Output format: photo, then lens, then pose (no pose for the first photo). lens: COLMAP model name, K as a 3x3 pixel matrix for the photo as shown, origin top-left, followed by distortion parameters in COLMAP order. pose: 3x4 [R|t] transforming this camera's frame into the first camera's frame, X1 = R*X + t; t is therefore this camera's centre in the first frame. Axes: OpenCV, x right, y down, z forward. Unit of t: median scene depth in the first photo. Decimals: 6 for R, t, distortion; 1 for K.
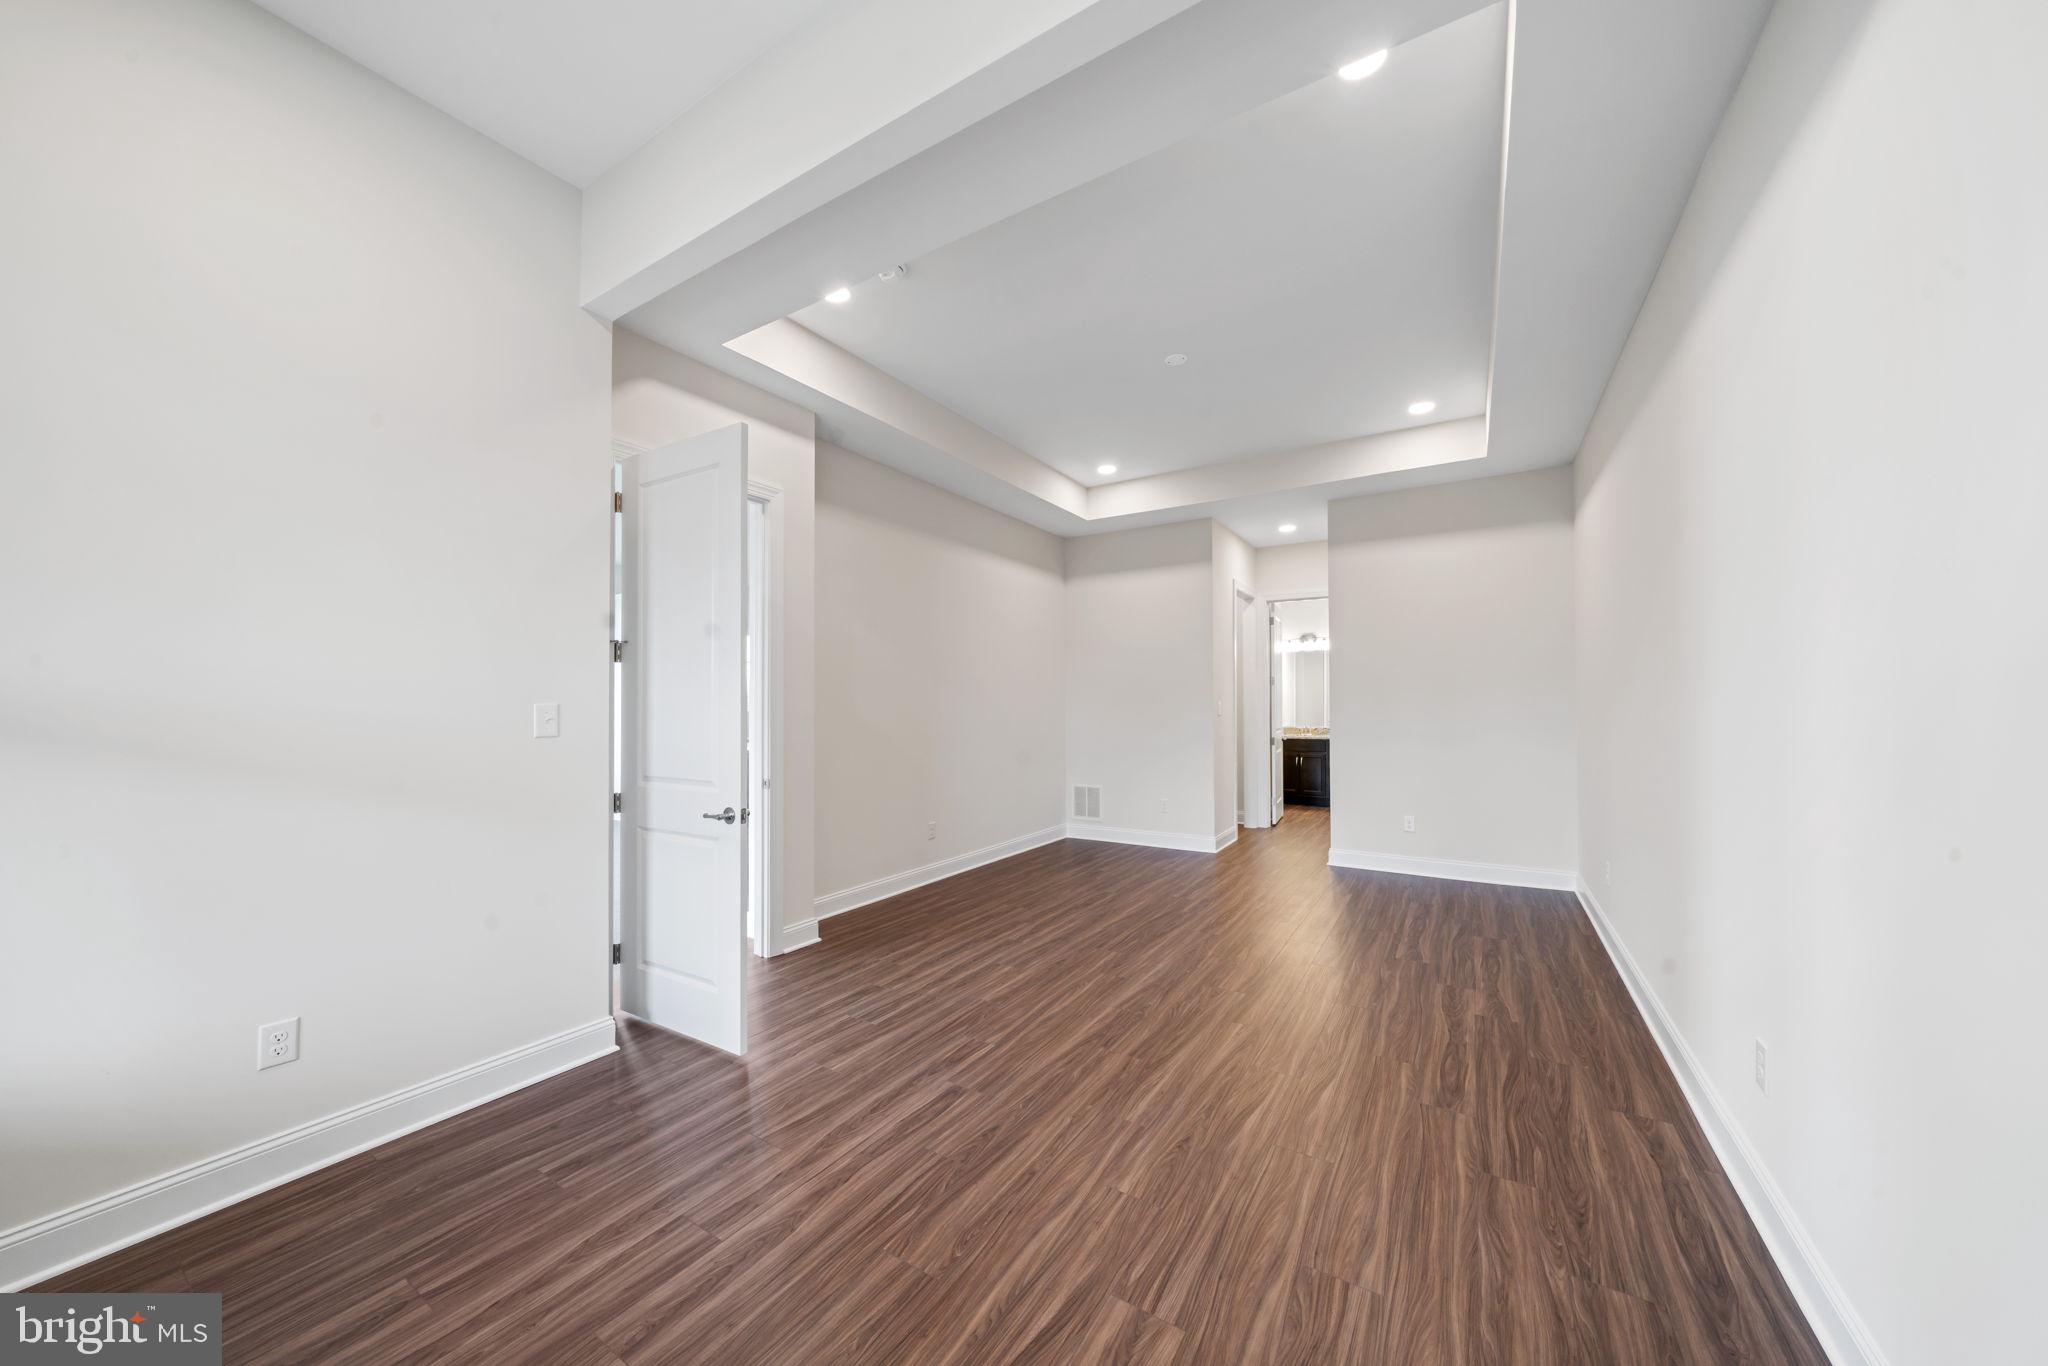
lens RADIAL K [[707.6, 0, 1027.5], [0, 707.6, 692.1], [0, 0, 1]] dist [-0.001352, -0.000088]
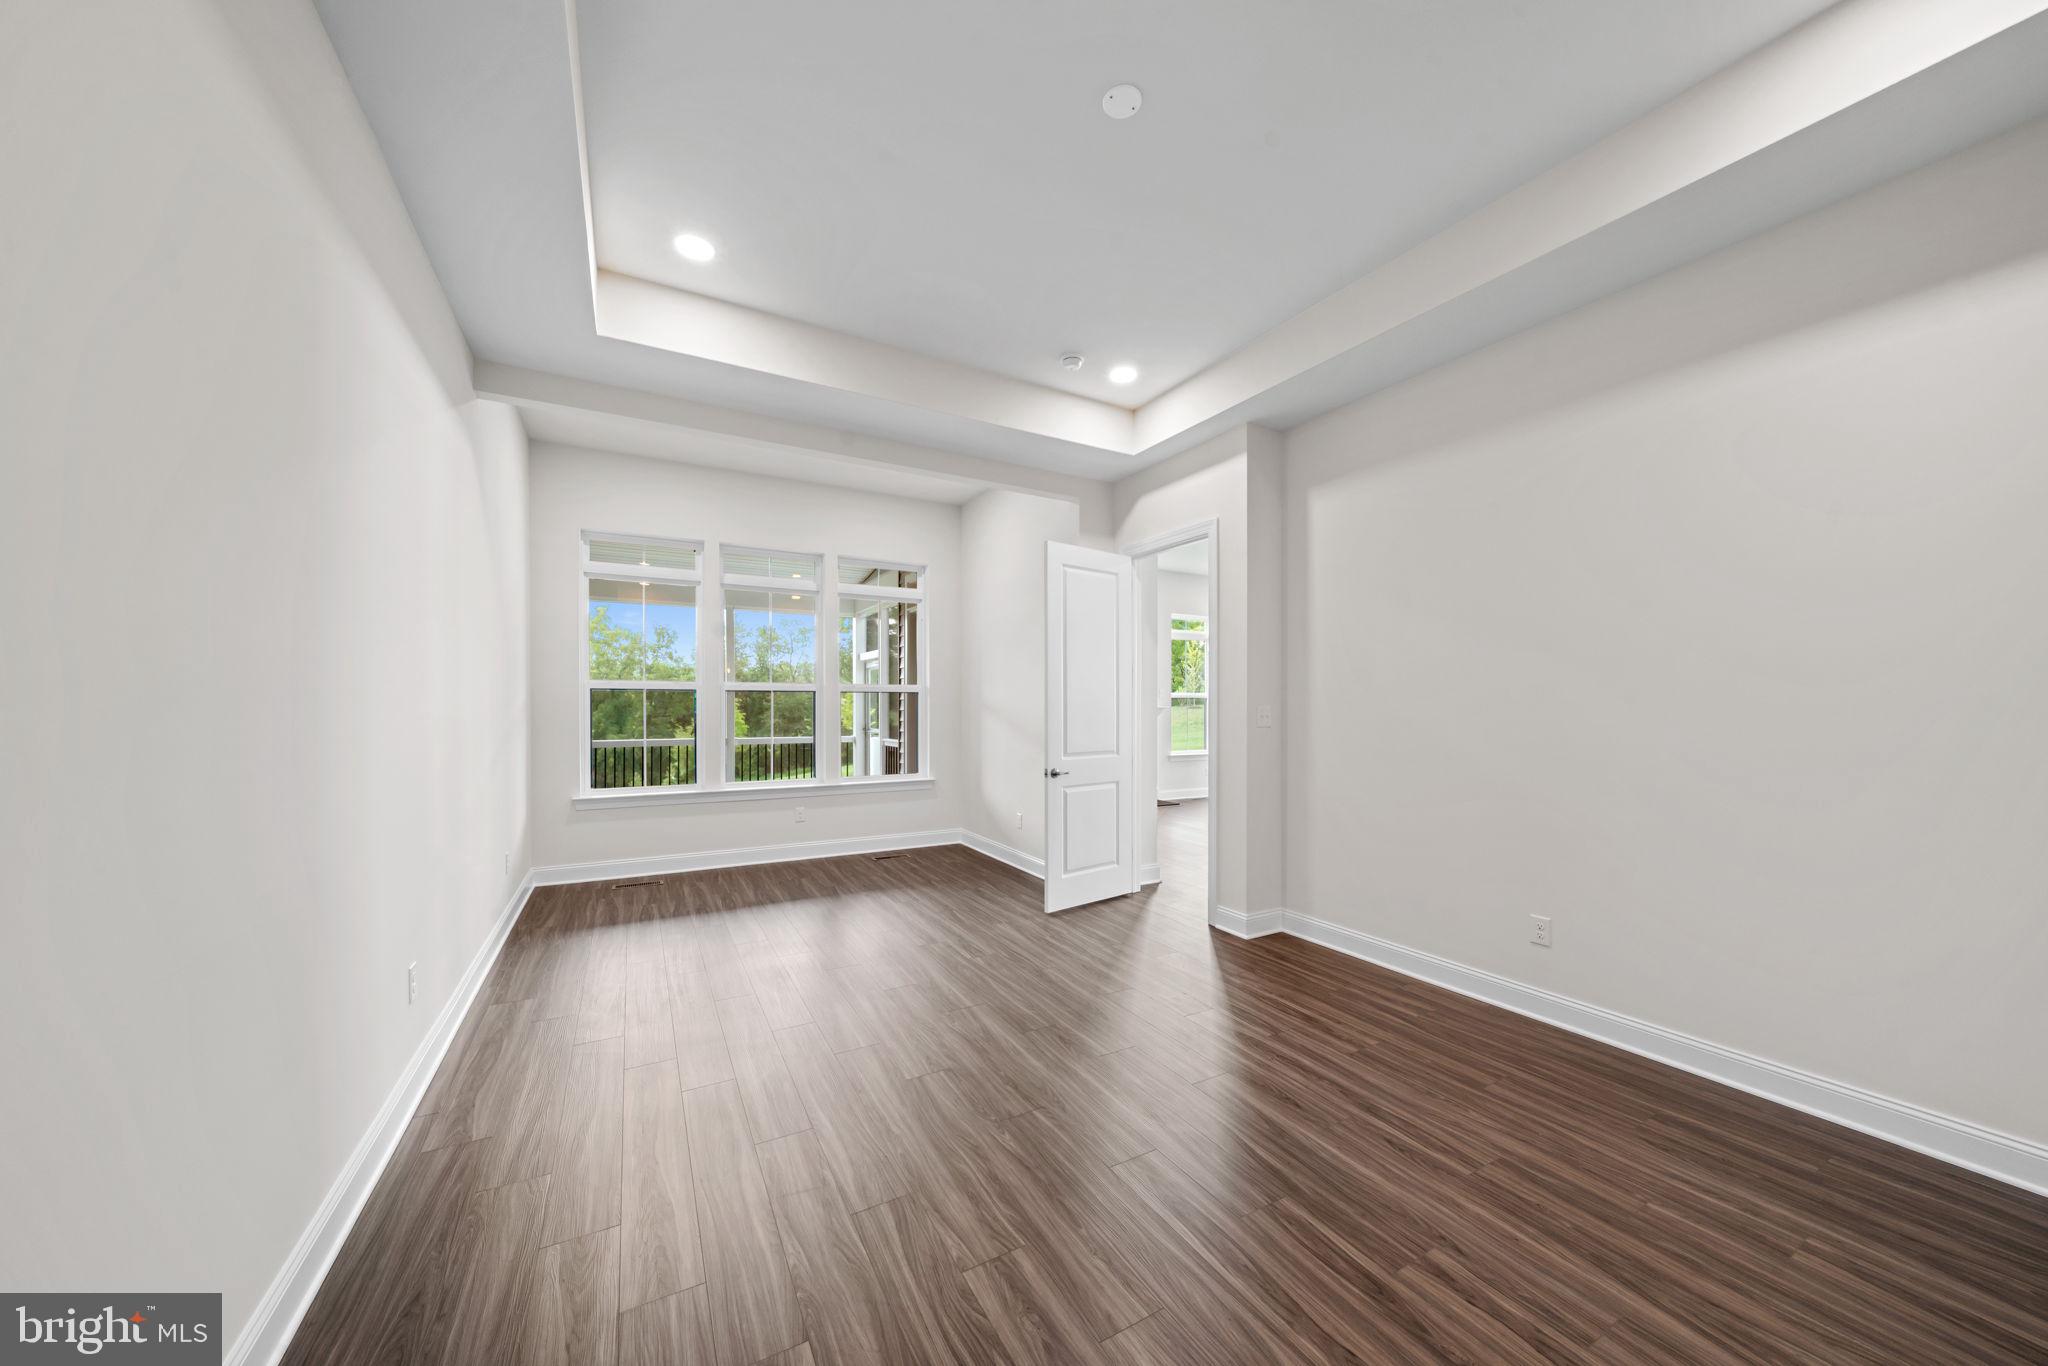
lens RADIAL K [[707.6, 0, 1029.1], [0, 707.6, 698.9], [0, 0, 1]] dist [-0.001352, -0.000088]
pose [[-0.478880, -0.007961, -0.877844, 0.712372], [0.011990, 0.999806, -0.015607, 0.014393], [0.877799, -0.017999, -0.478692, 1.143417]]
